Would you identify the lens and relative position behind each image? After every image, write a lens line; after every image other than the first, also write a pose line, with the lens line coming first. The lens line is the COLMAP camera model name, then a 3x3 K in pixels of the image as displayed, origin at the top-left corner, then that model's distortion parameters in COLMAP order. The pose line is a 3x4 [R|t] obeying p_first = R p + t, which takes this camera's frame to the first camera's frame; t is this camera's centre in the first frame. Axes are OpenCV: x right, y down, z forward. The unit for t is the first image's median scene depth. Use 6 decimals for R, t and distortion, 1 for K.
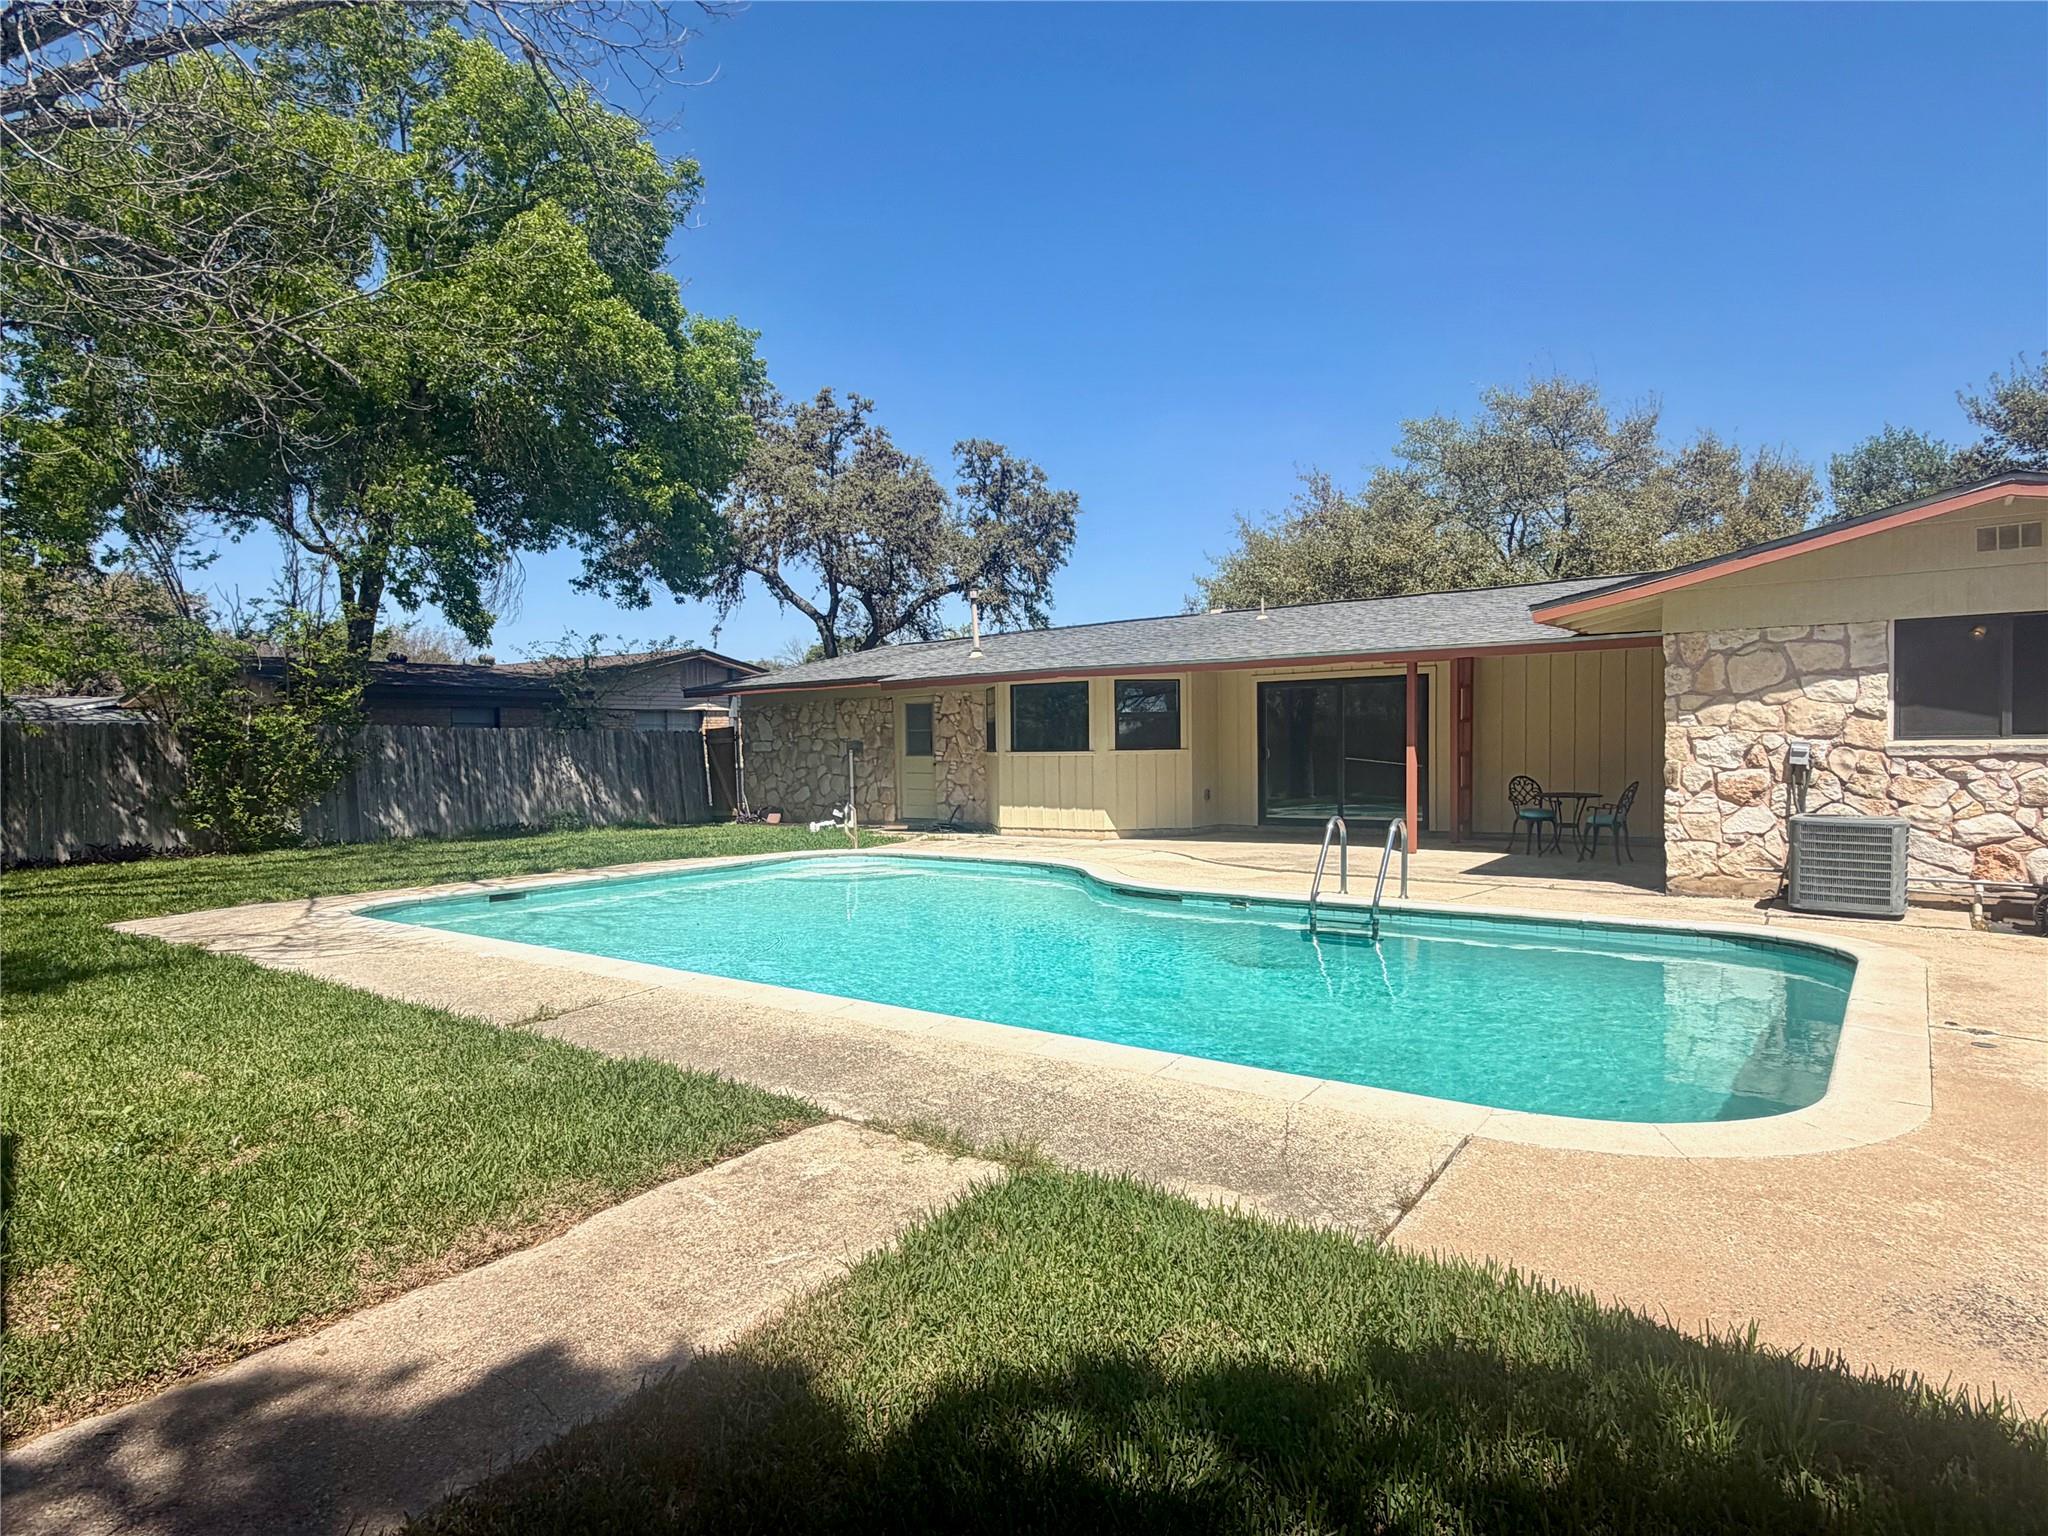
lens RADIAL K [[1193.0, 0, 1024.0], [0, 1193.0, 768.0], [0, 0, 1]] dist [-0.000173, -0.001558]
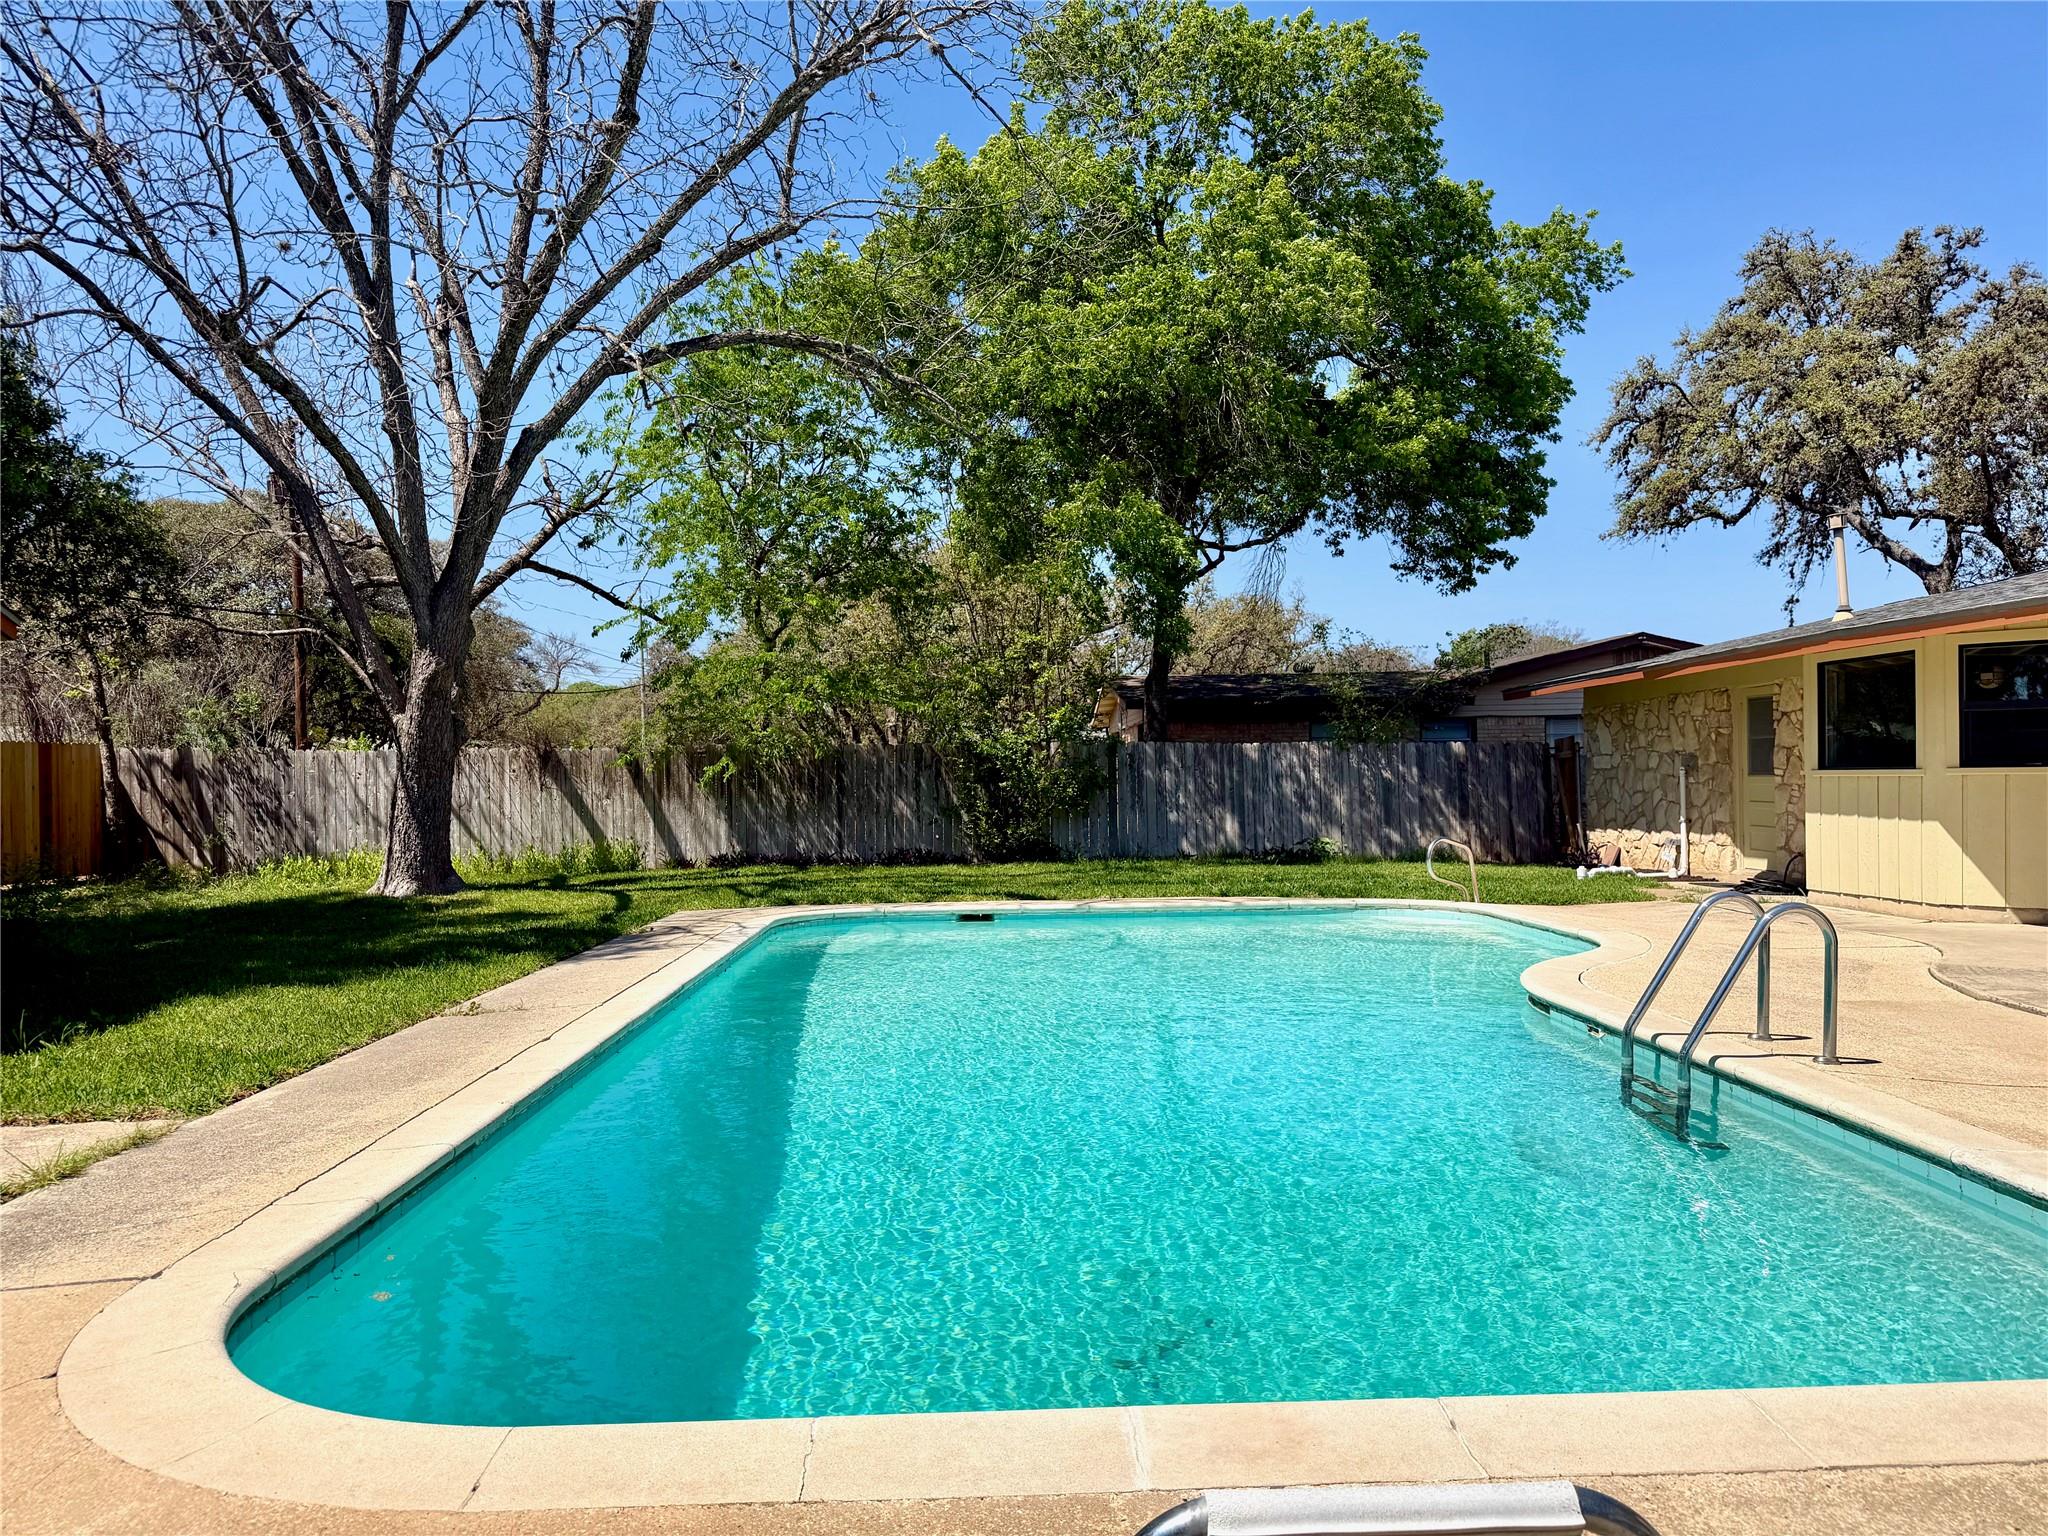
lens RADIAL K [[1447.4, 0, 1023.5], [0, 1447.4, 777.5], [0, 0, 1]] dist [0.003326, -0.009006]
pose [[0.623541, 0.005483, -0.781771, 0.284042], [-0.009612, 0.999954, -0.000654, -0.004550], [0.781732, 0.007922, 0.623565, 0.172900]]
